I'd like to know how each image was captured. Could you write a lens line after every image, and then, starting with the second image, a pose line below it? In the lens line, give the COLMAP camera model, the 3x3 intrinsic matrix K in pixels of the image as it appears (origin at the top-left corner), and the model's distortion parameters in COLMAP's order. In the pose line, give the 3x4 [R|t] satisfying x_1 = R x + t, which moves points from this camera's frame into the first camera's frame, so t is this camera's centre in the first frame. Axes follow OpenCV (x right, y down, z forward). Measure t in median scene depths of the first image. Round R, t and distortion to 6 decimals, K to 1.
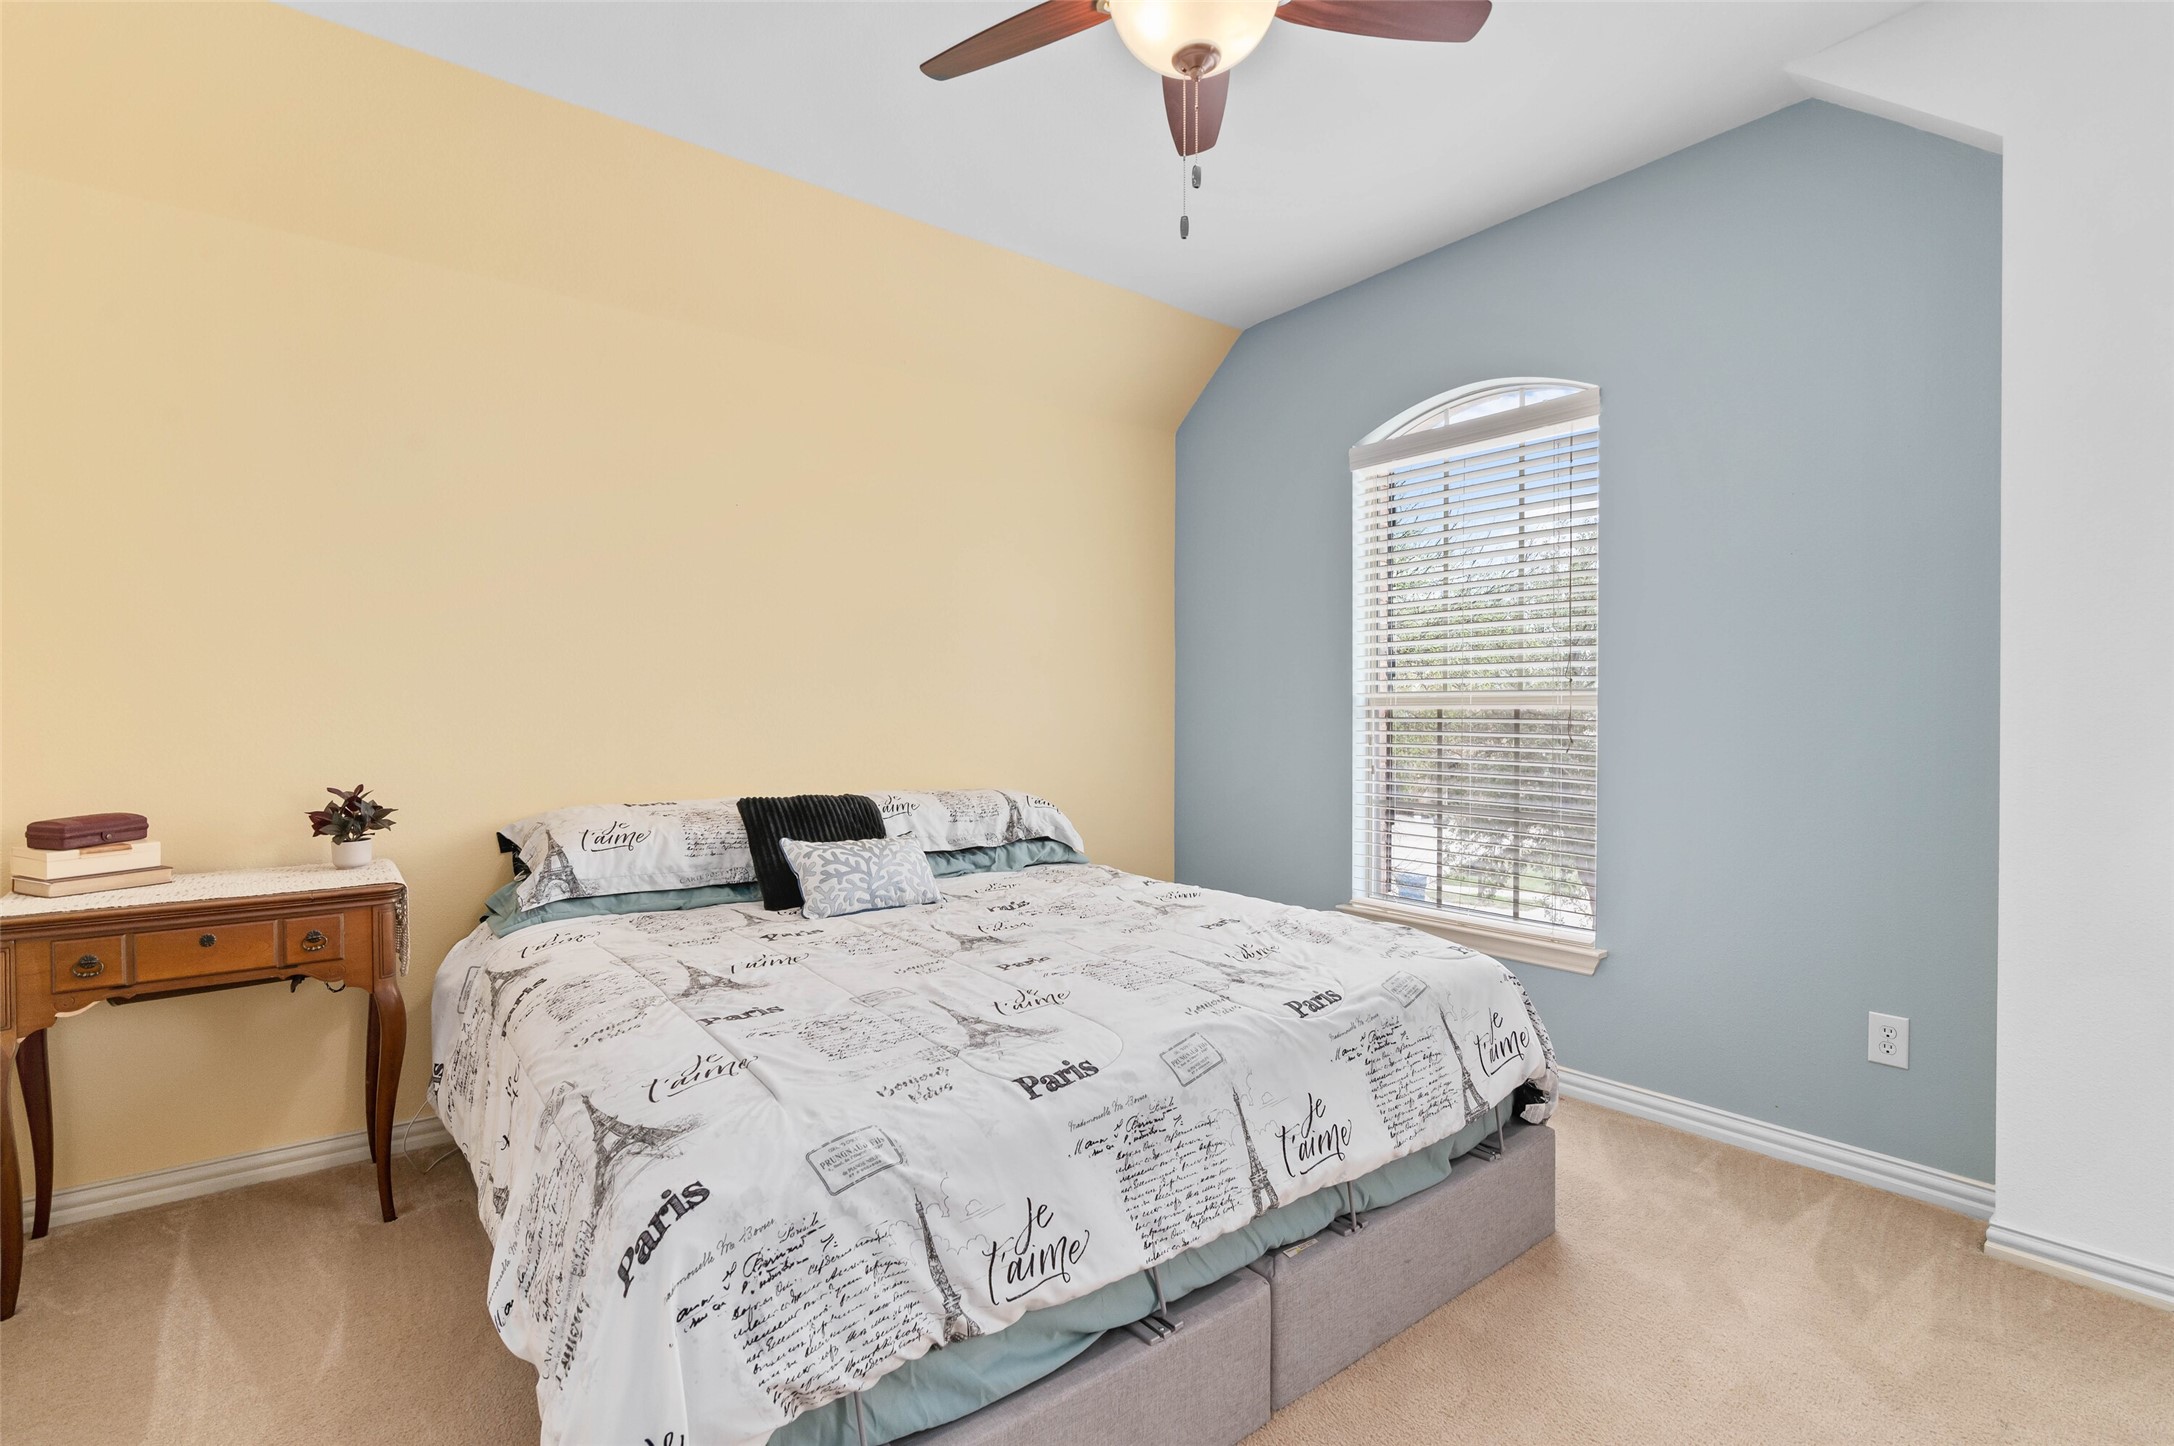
lens RADIAL K [[1005.7, 0, 1086.7], [0, 1005.7, 717.7], [0, 0, 1]] dist [-0.008723, 0.000673]
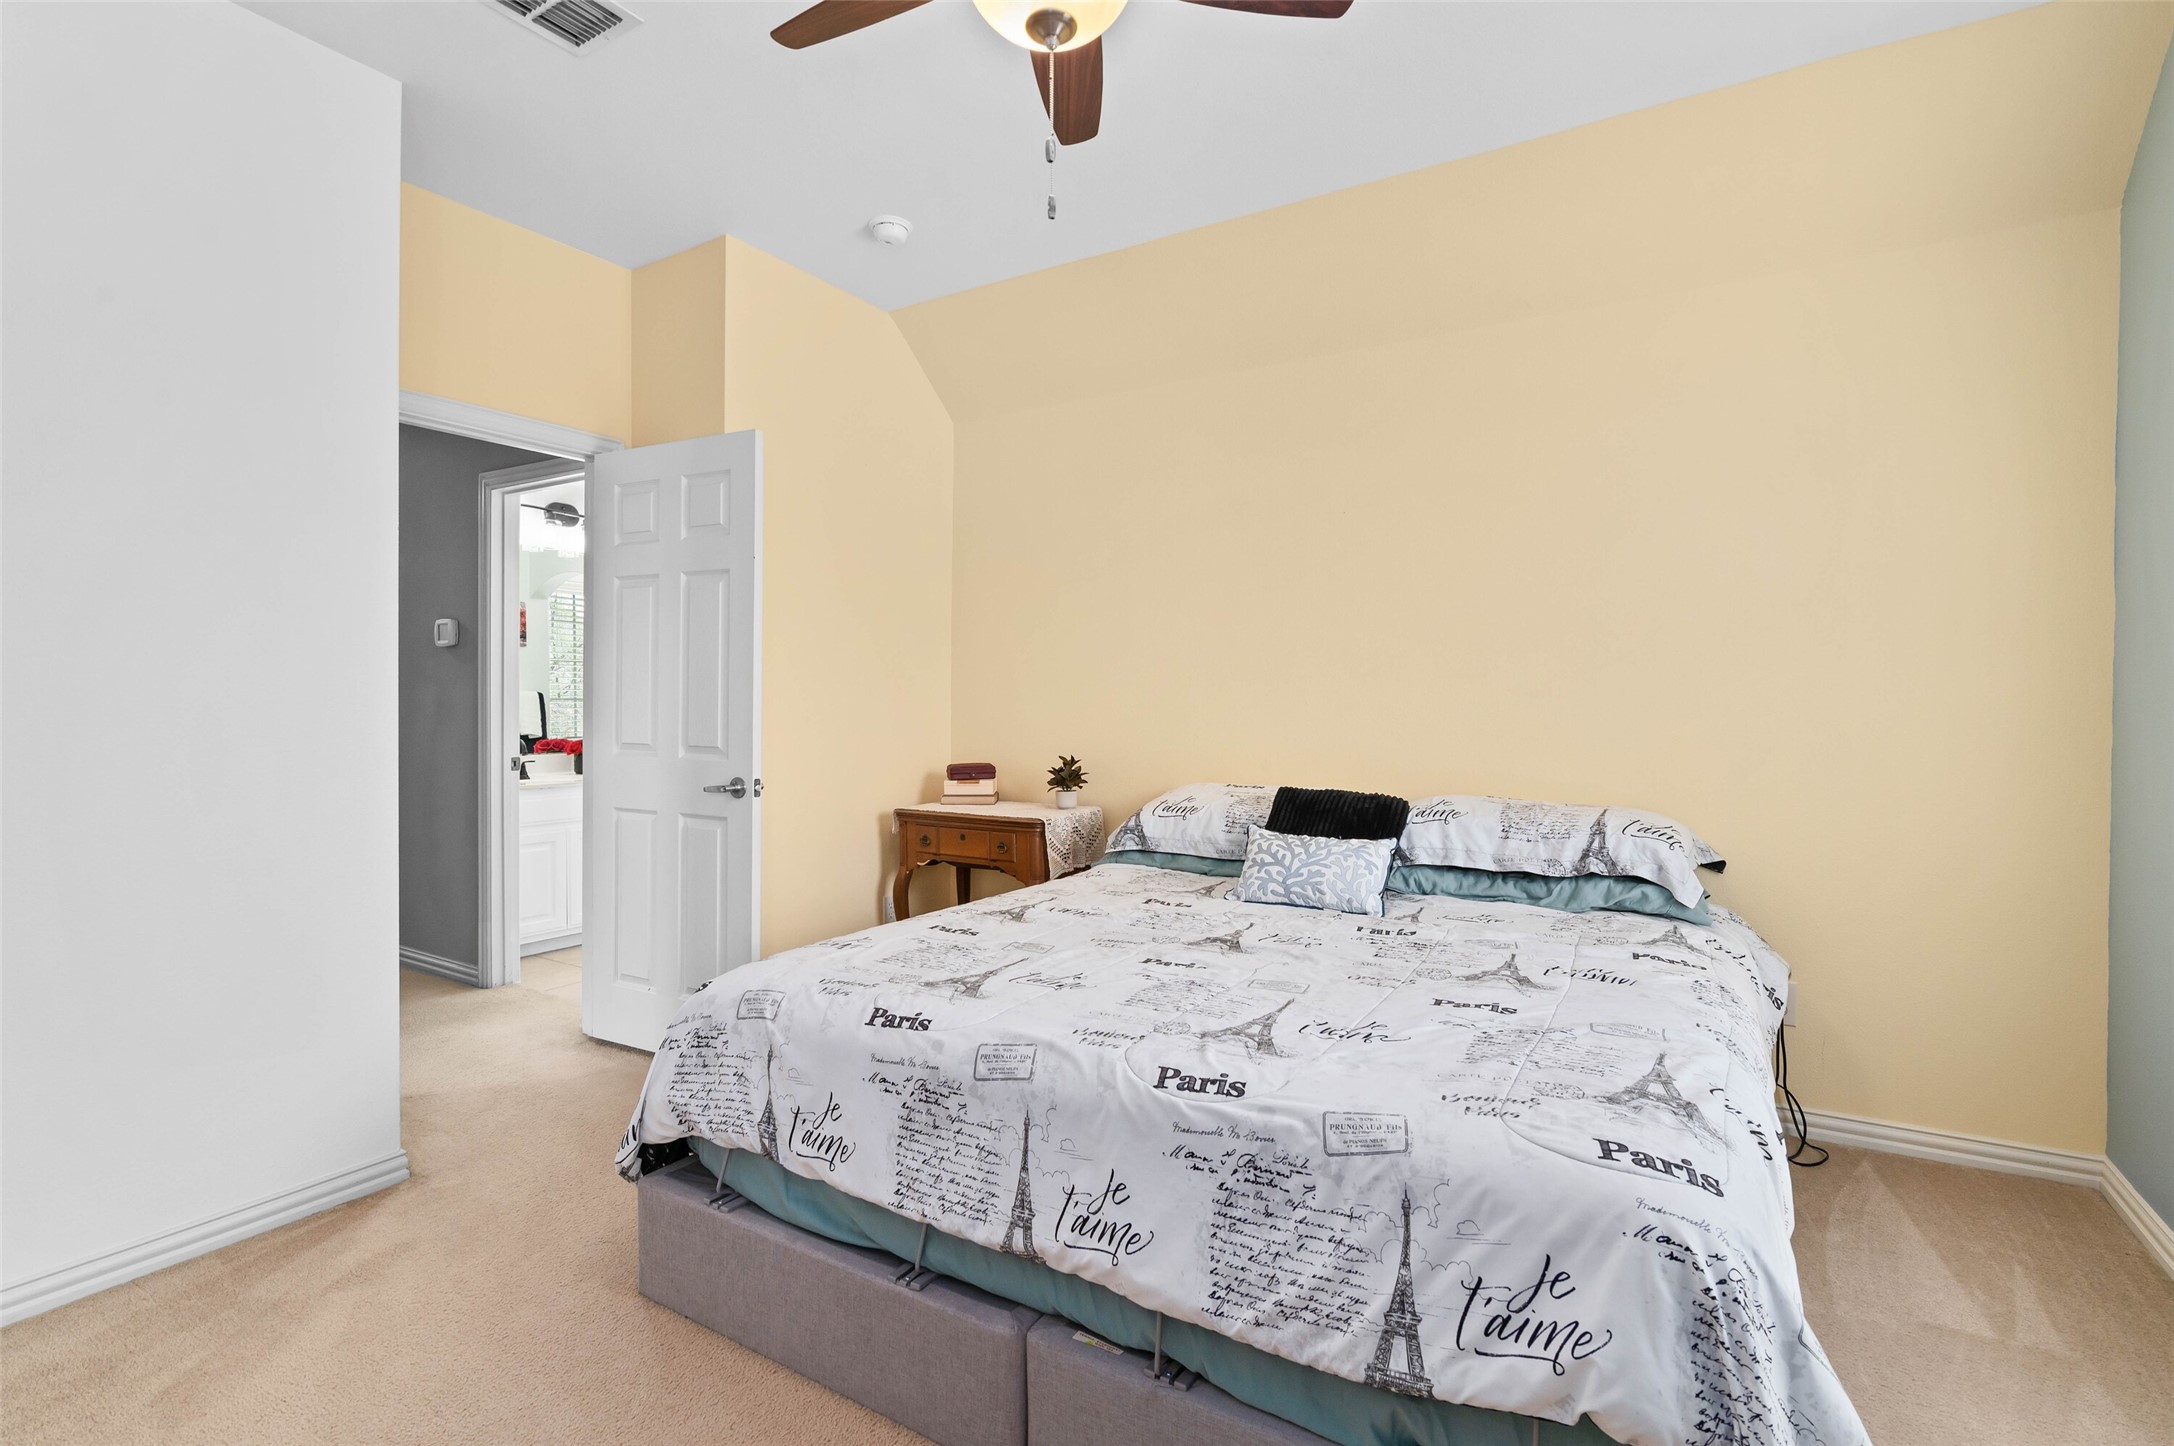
lens RADIAL K [[1005.7, 0, 1087.1], [0, 1005.7, 719.0], [0, 0, 1]] dist [-0.008723, 0.000673]
pose [[0.342289, 0.013612, -0.939496, 0.809790], [-0.007107, 0.999904, 0.011898, -0.006847], [0.939568, 0.002605, 0.342353, 0.568498]]
